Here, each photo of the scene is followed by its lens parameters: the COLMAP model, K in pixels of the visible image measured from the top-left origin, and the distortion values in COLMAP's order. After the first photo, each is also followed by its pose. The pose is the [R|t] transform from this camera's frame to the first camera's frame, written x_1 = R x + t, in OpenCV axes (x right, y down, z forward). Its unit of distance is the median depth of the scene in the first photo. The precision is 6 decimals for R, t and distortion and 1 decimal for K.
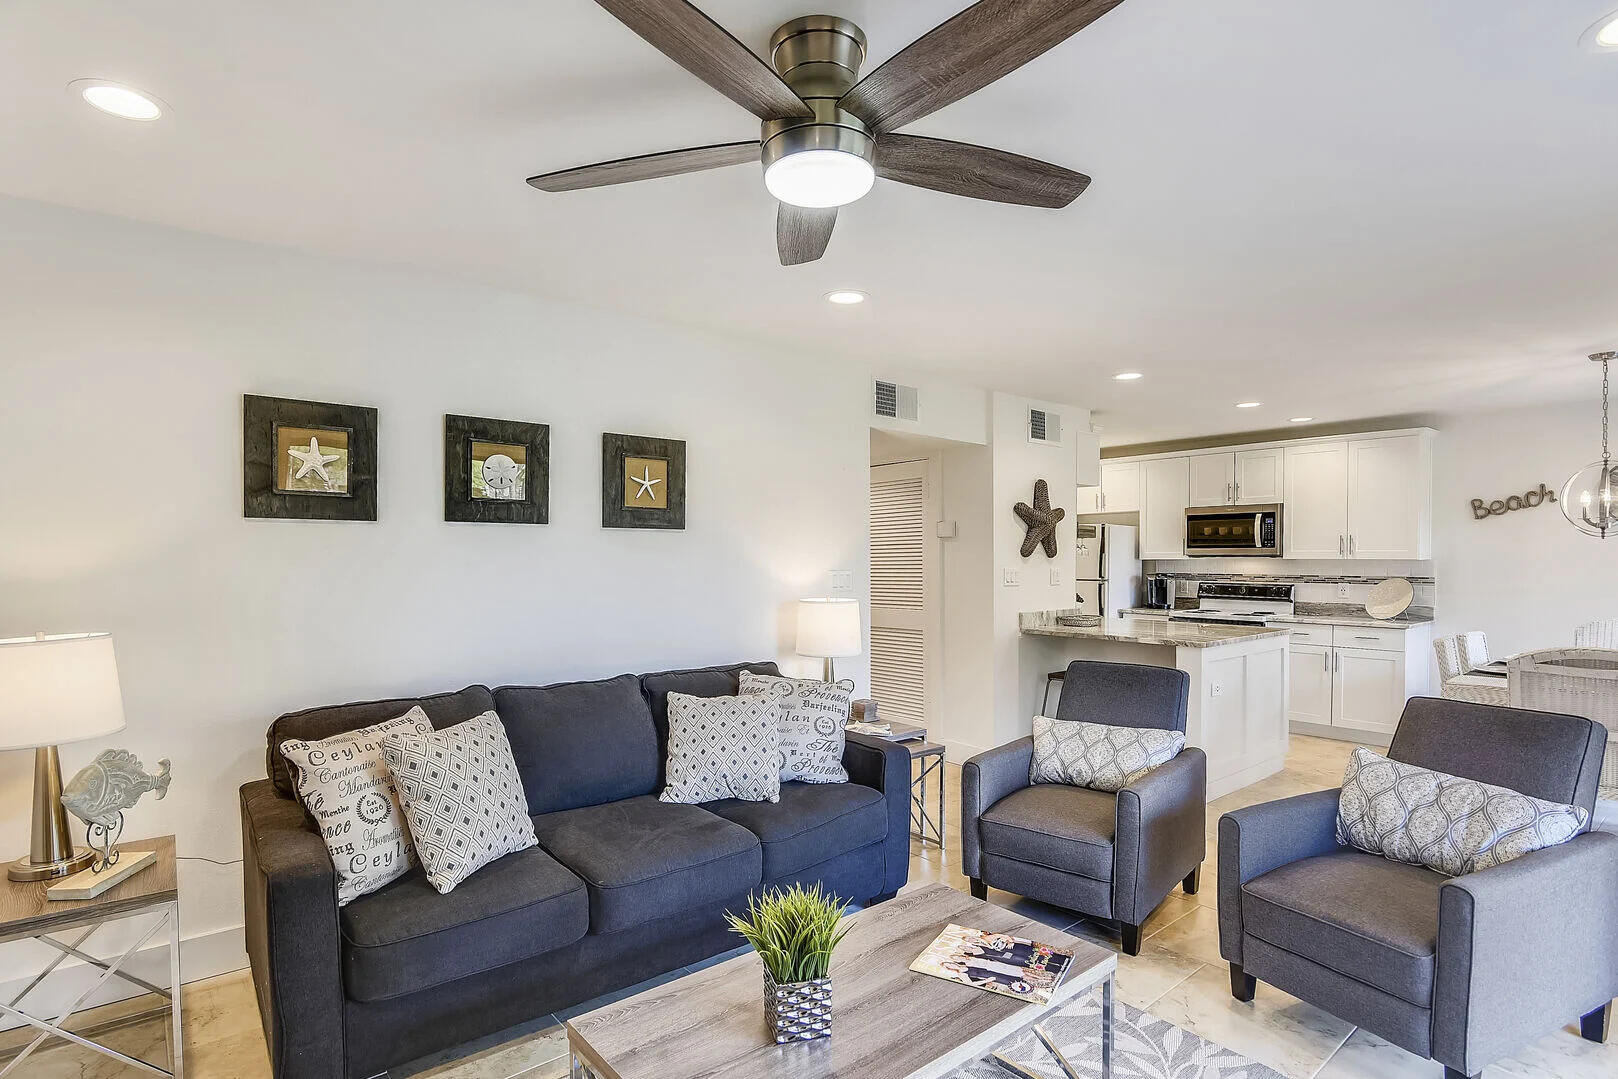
lens RADIAL K [[812.3, 0, 818.7], [0, 812.3, 570.0], [0, 0, 1]] dist [-0.001210, -0.002373]
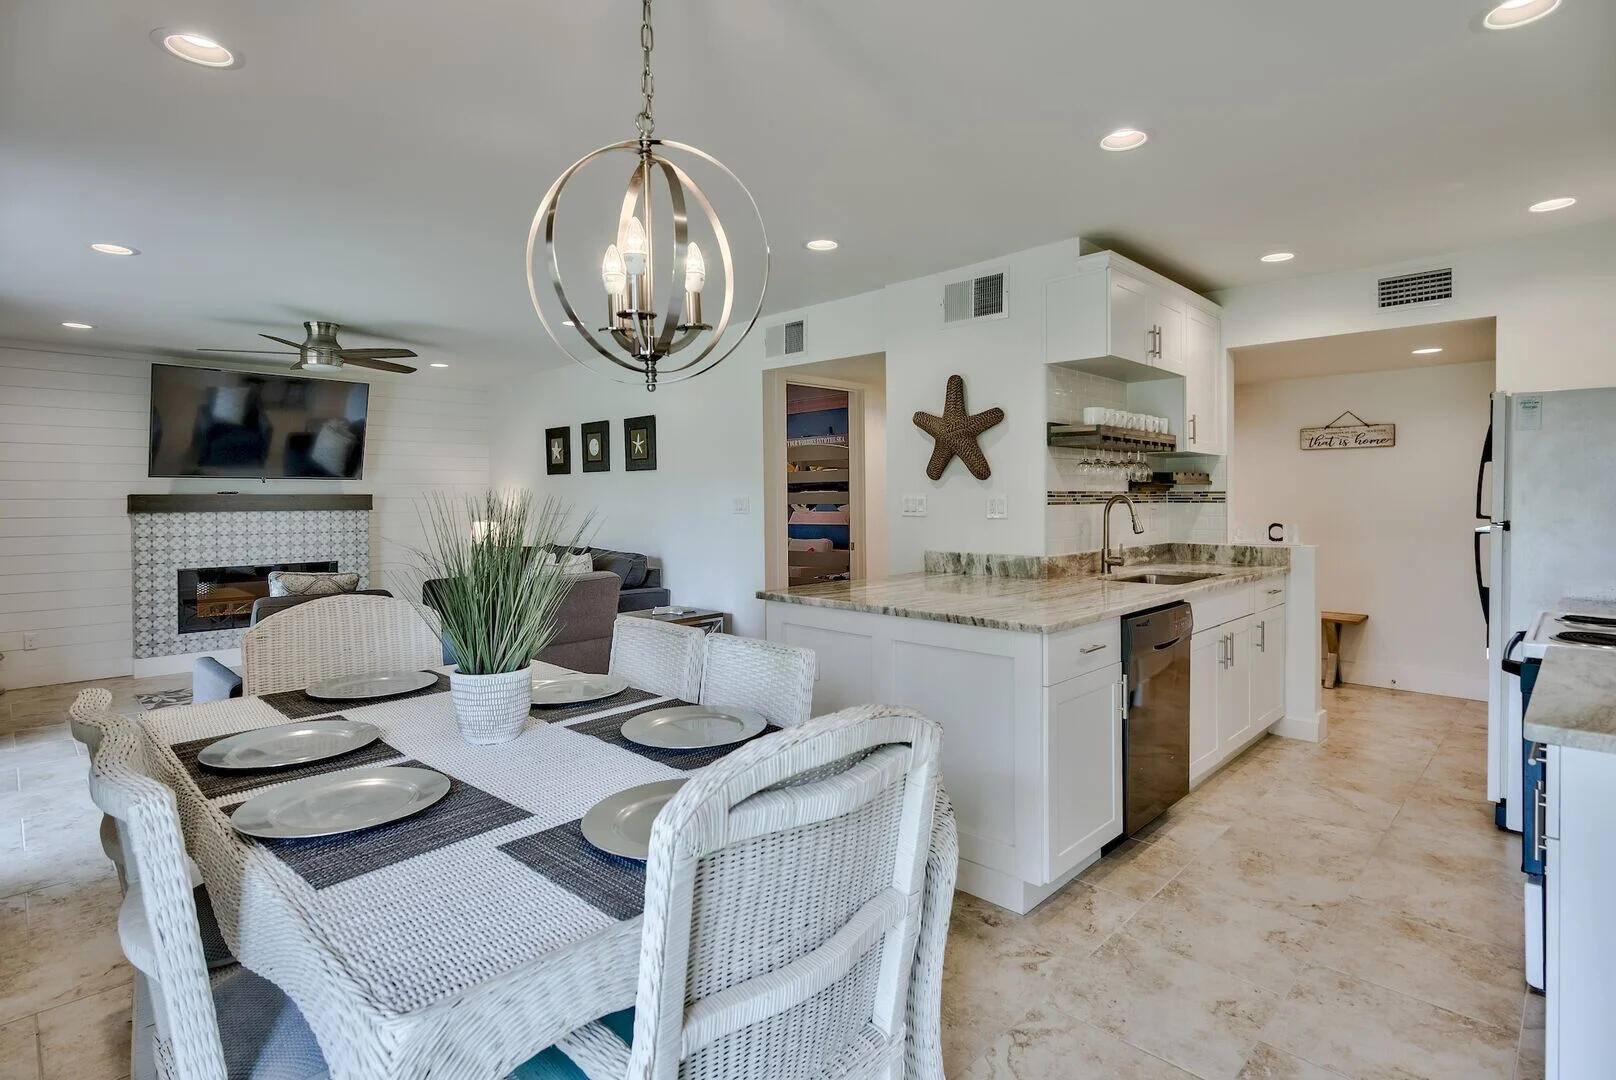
lens RADIAL K [[822.5, 0, 806.9], [0, 822.5, 506.2], [0, 0, 1]] dist [-0.011661, 0.000958]
pose [[0.076436, 0.012917, -0.996991, 0.924480], [-0.004408, 0.999911, 0.012617, -0.000411], [0.997065, 0.003430, 0.076486, 0.739393]]
